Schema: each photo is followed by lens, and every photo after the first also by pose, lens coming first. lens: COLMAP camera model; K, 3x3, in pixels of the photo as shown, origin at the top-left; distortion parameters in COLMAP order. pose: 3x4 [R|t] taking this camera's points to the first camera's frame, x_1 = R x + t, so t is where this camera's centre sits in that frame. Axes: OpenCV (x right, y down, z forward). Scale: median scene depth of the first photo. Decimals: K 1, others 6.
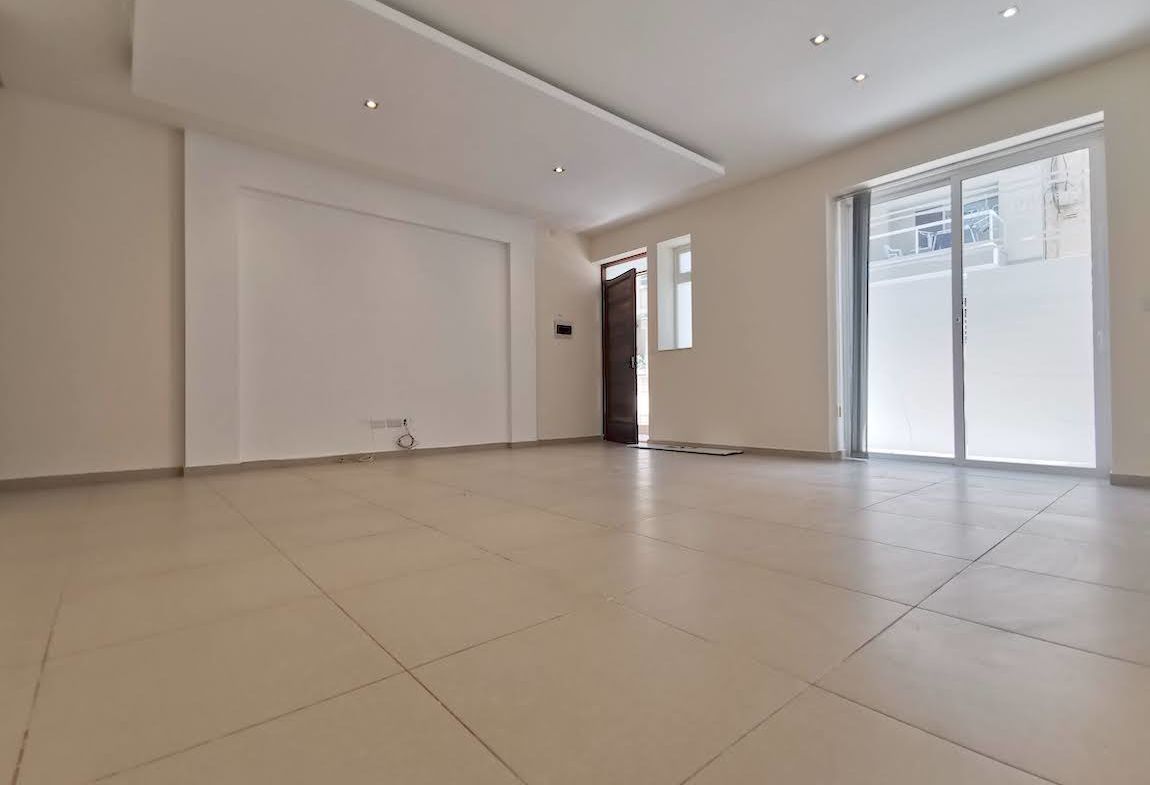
lens RADIAL K [[538.3, 0, 581.6], [0, 538.3, 390.6], [0, 0, 1]] dist [0.017647, 0.000398]
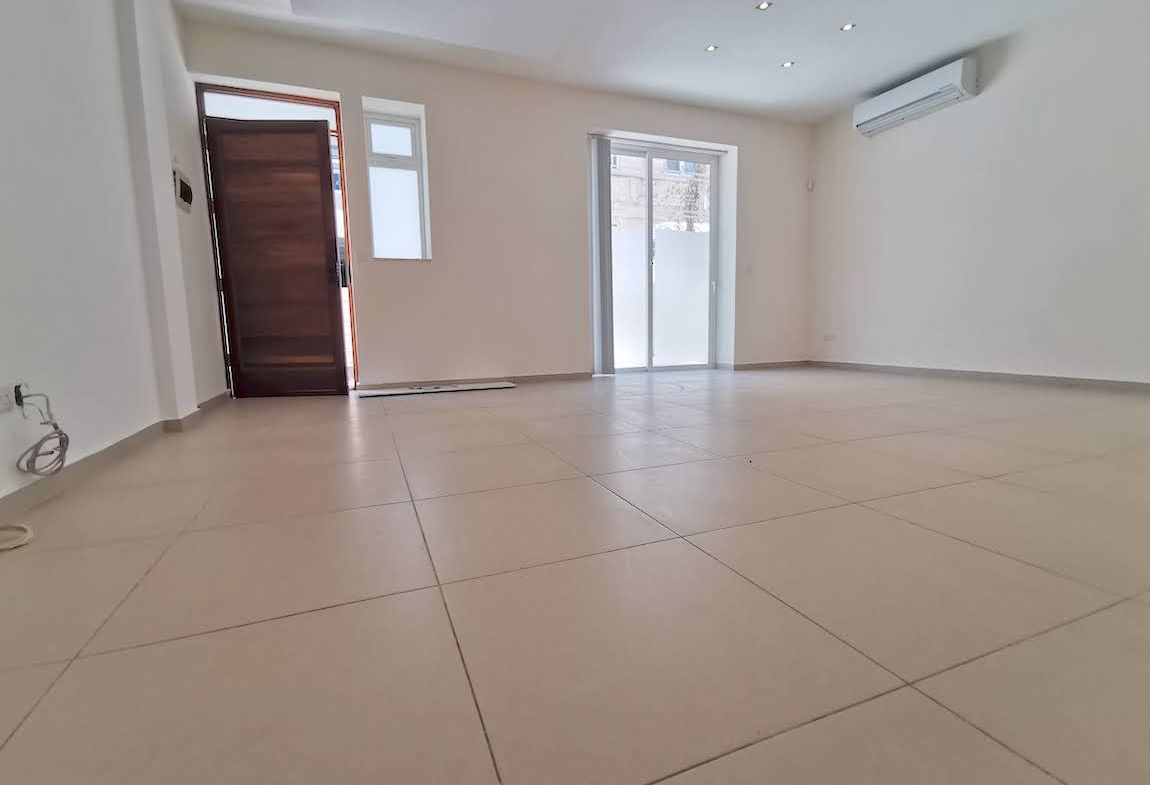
lens RADIAL K [[538.3, 0, 581.6], [0, 538.3, 390.6], [0, 0, 1]] dist [0.017647, 0.000398]
pose [[0.311144, -0.112846, 0.943639, -0.491204], [0.004064, 0.993074, 0.117418, 0.018011], [-0.950354, -0.032699, 0.309448, 0.542408]]
